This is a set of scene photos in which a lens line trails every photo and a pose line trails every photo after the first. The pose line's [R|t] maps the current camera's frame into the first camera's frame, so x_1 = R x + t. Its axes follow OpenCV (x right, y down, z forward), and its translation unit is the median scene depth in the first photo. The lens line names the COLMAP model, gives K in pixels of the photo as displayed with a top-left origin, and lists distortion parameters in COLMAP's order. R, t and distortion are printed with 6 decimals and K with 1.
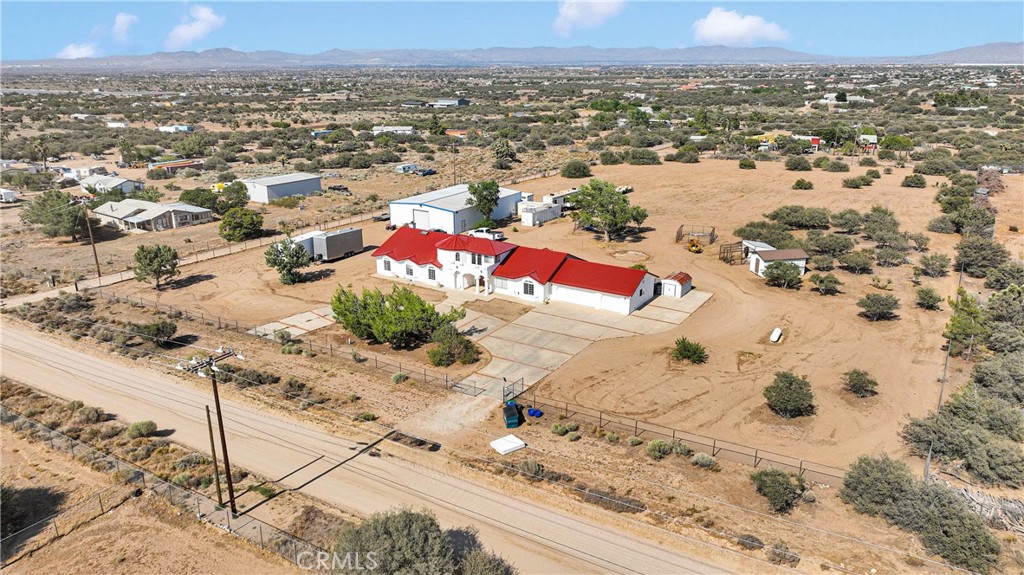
lens RADIAL K [[723.3, 0, 512.0], [0, 723.3, 287.5], [0, 0, 1]] dist [0.005151, 0.005107]
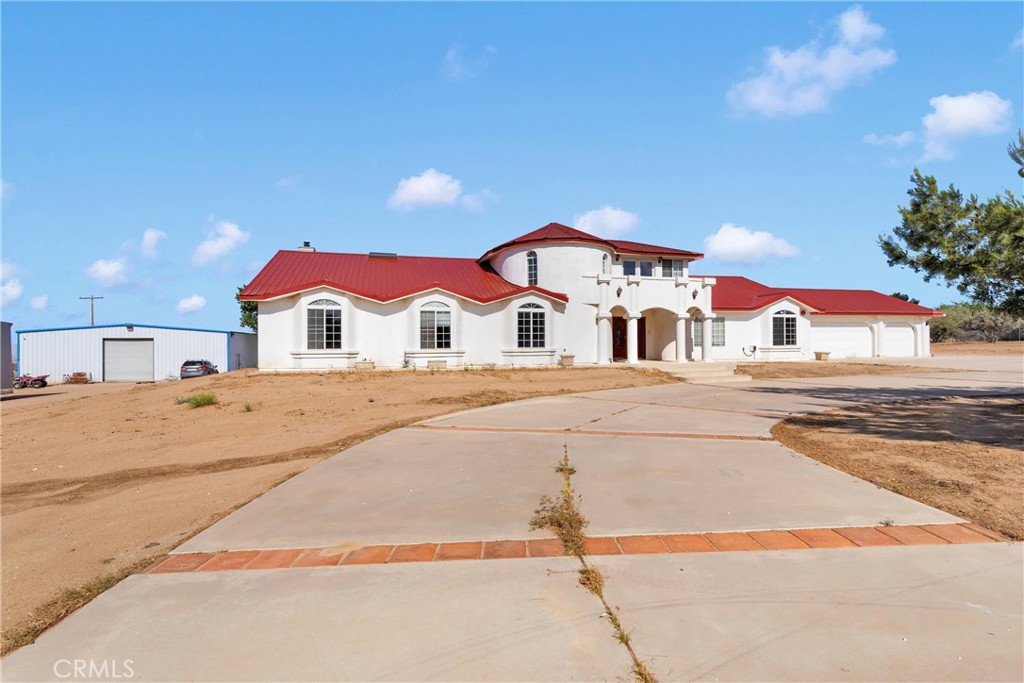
lens RADIAL K [[492.7, 0, 520.6], [0, 492.7, 344.6], [0, 0, 1]] dist [-0.001589, 0.000039]
pose [[0.670515, -0.012303, 0.741794, -0.271796], [0.237878, 0.950638, -0.199254, 0.028224], [-0.702726, 0.310059, 0.640344, 0.889606]]
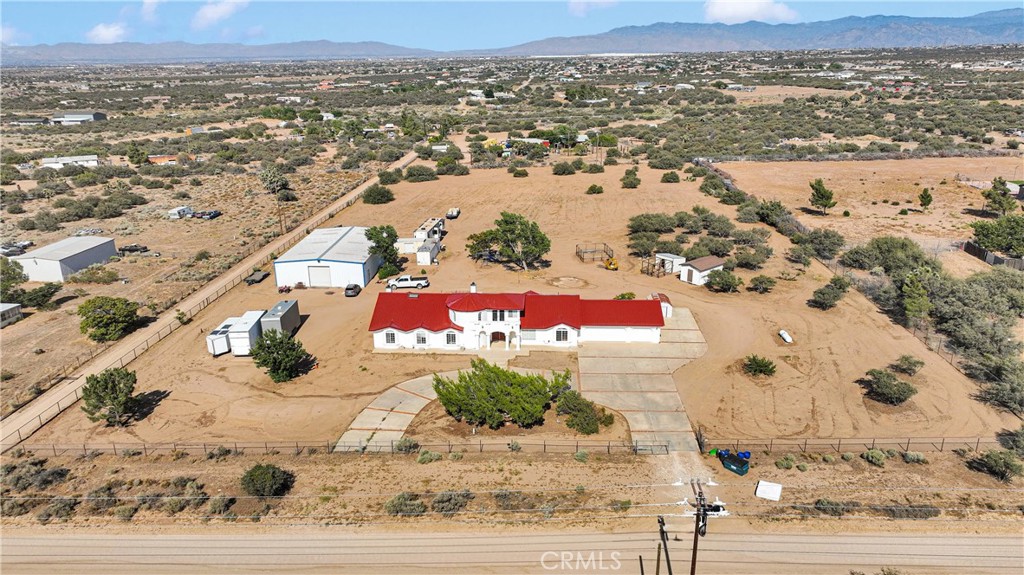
lens RADIAL K [[723.3, 0, 512.0], [0, 723.3, 287.5], [0, 0, 1]] dist [0.005151, 0.005107]
pose [[0.874509, -0.161863, 0.457204, -0.474805], [0.158975, 0.986253, 0.045084, -0.117557], [-0.458216, 0.033257, 0.888219, 0.115113]]
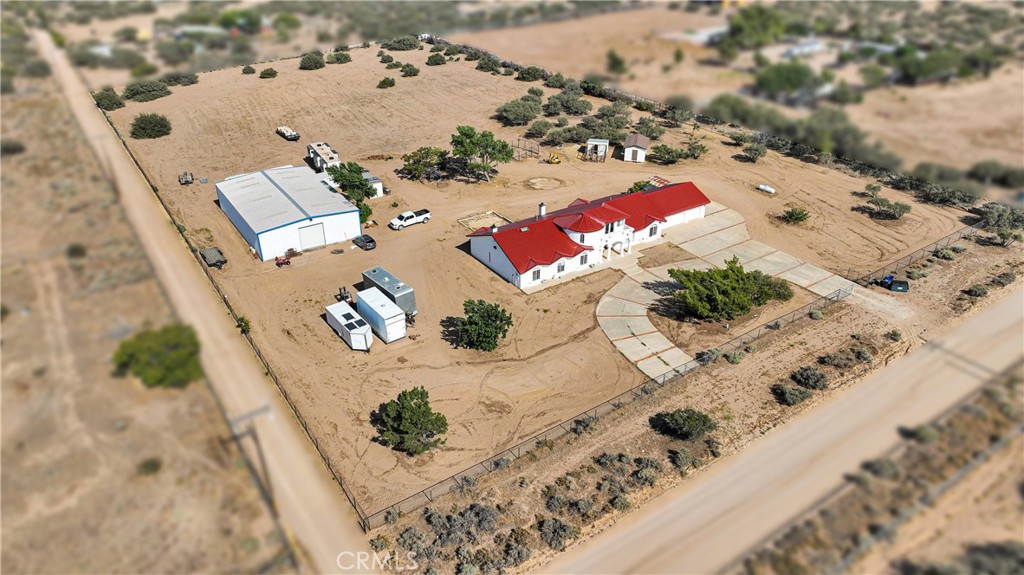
lens RADIAL K [[723.3, 0, 512.0], [0, 723.3, 287.5], [0, 0, 1]] dist [0.005151, 0.005107]
pose [[0.412263, -0.447755, 0.793445, -0.983837], [0.283938, 0.890669, 0.355090, -0.375792], [-0.865690, 0.078899, 0.494324, 0.604292]]
